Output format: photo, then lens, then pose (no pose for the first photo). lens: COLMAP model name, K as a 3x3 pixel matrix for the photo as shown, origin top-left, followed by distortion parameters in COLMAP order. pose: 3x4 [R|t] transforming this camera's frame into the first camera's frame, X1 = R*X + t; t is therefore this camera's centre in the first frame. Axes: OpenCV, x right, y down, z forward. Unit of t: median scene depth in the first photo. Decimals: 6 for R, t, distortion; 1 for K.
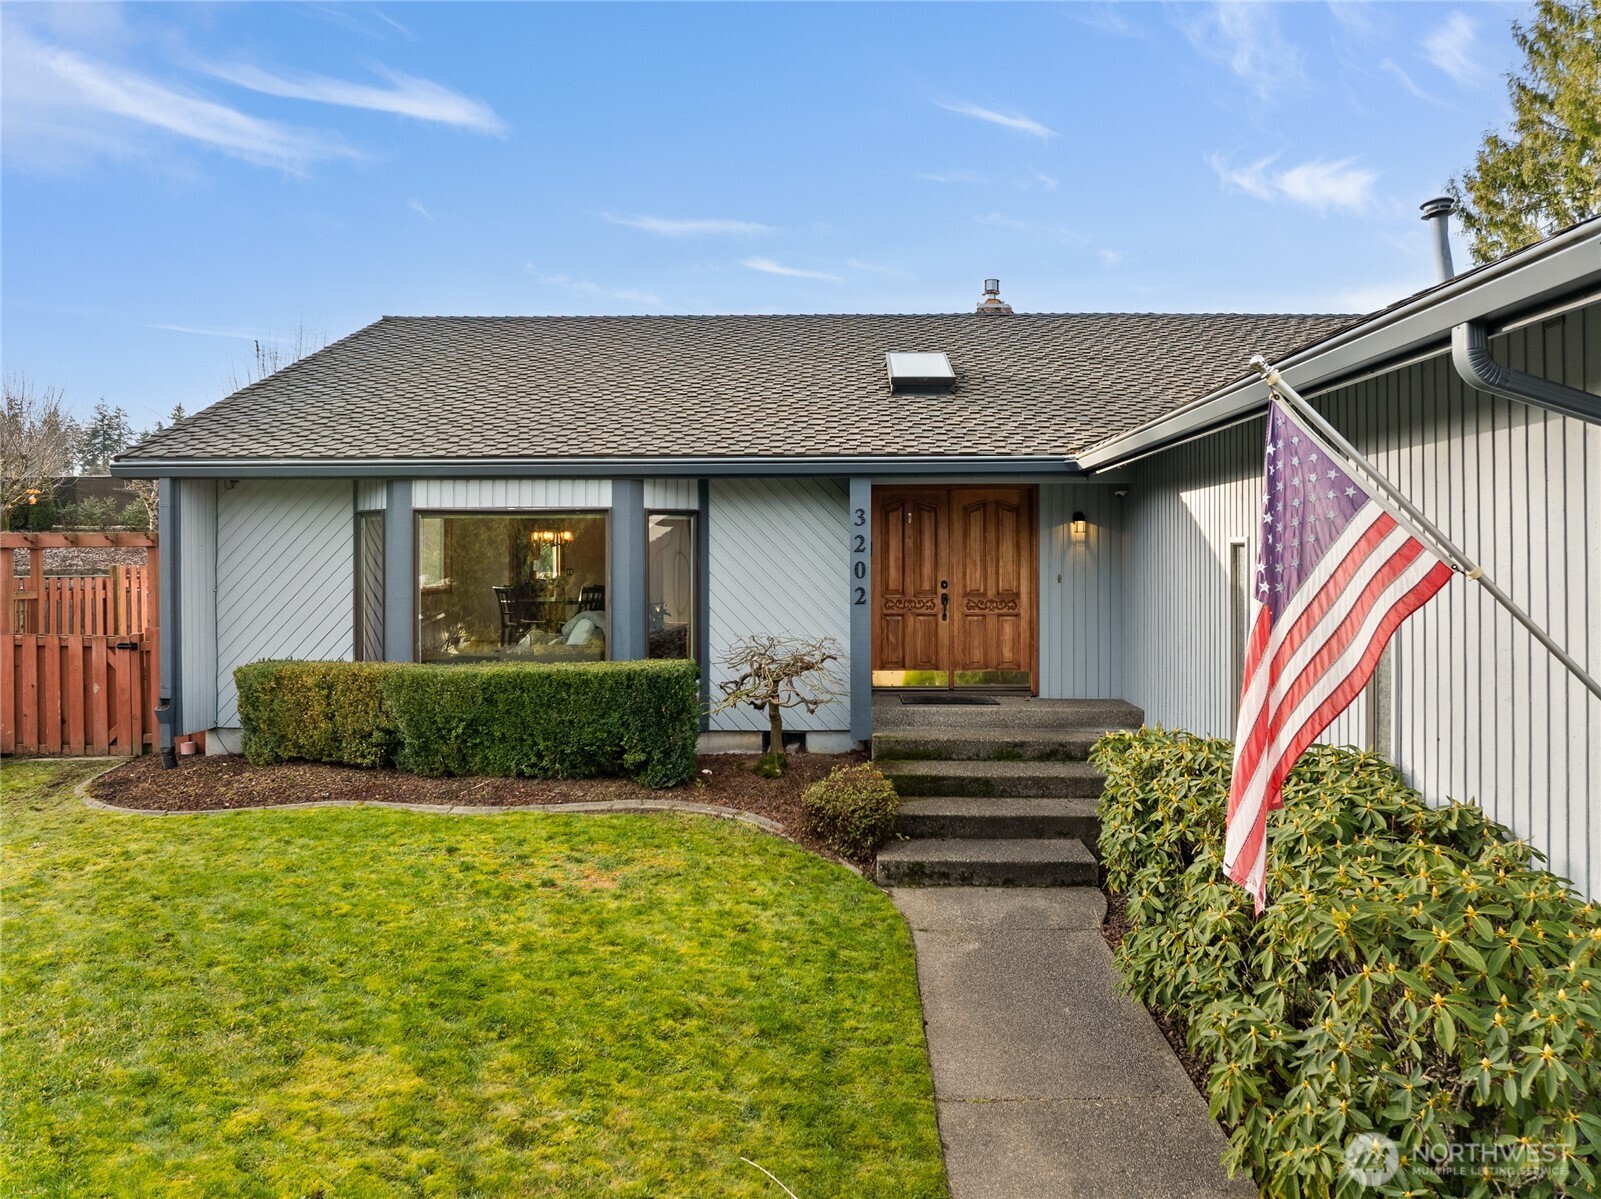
lens RADIAL K [[1168.0, 0, 802.6], [0, 1168.0, 553.4], [0, 0, 1]] dist [-0.070431, 0.057626]
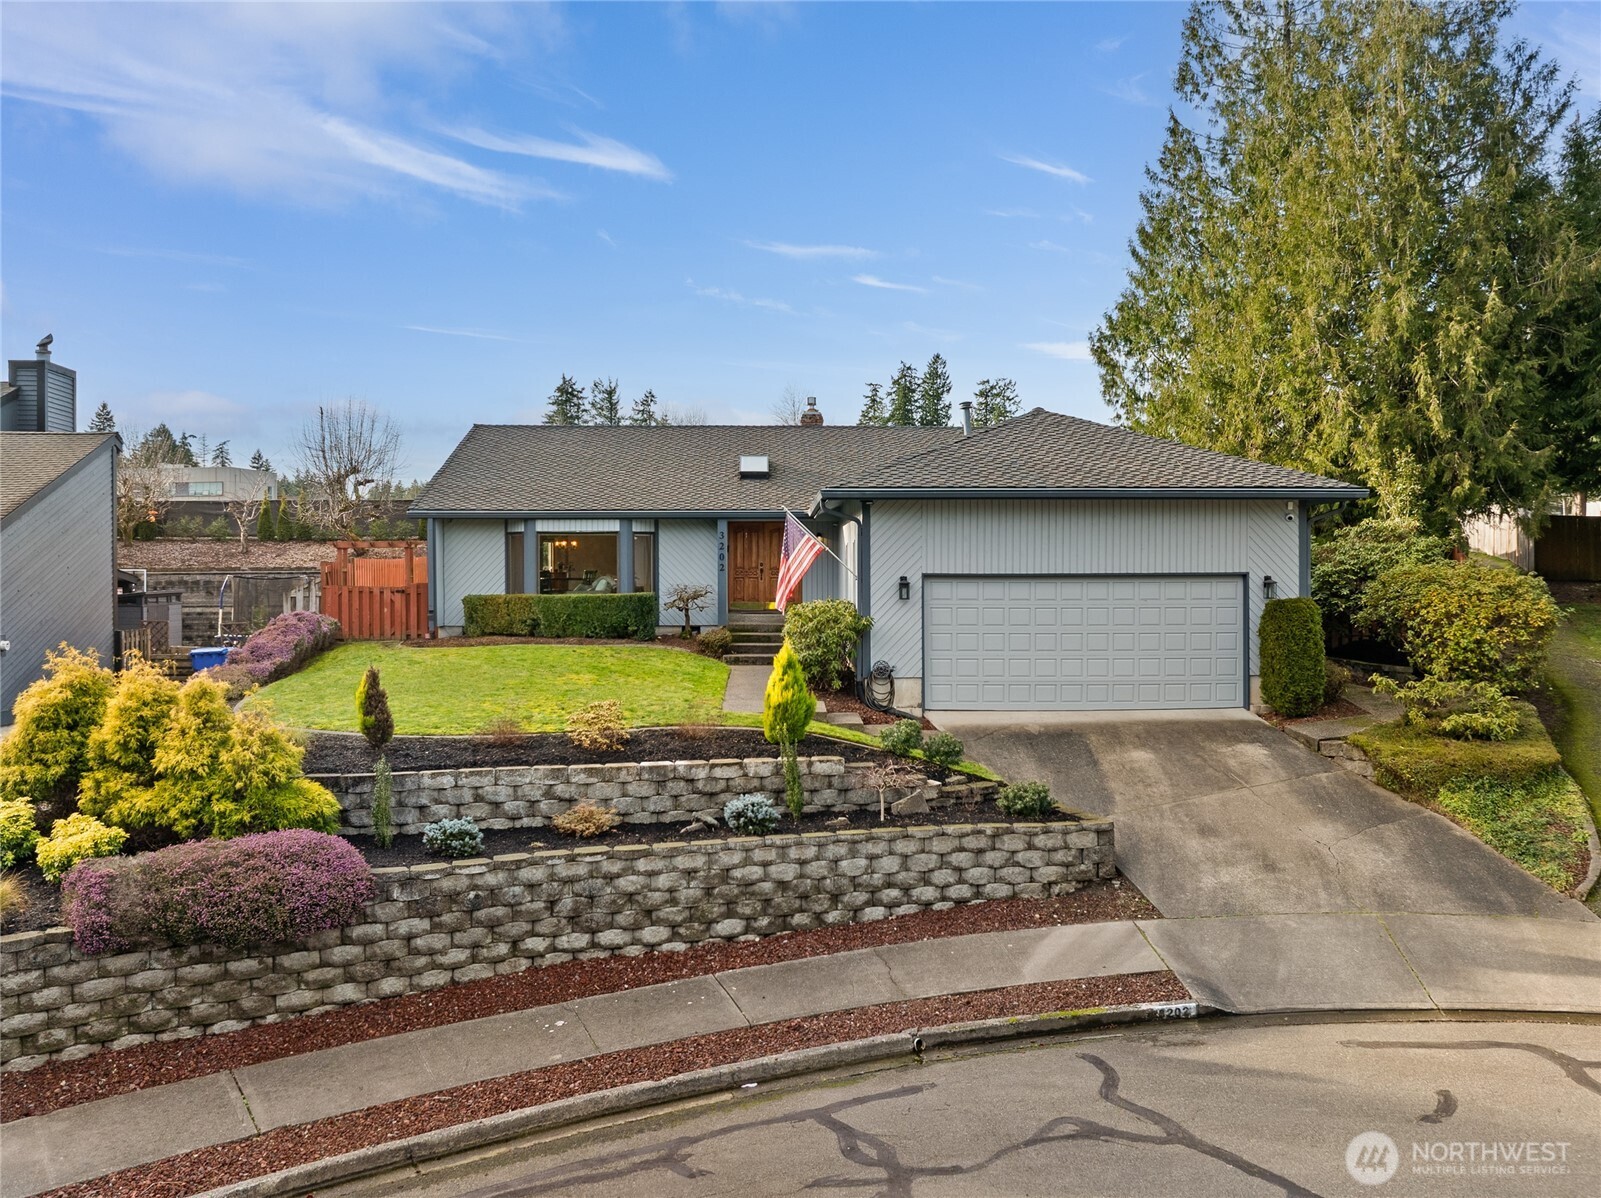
lens RADIAL K [[1159.9, 0, 800.5], [0, 1159.9, 599.0], [0, 0, 1]] dist [-0.049061, 0.023028]
pose [[0.997300, -0.002139, 0.073398, 0.034724], [-0.000037, 0.999561, 0.029621, 0.030167], [-0.073429, -0.029544, 0.996863, -1.415754]]
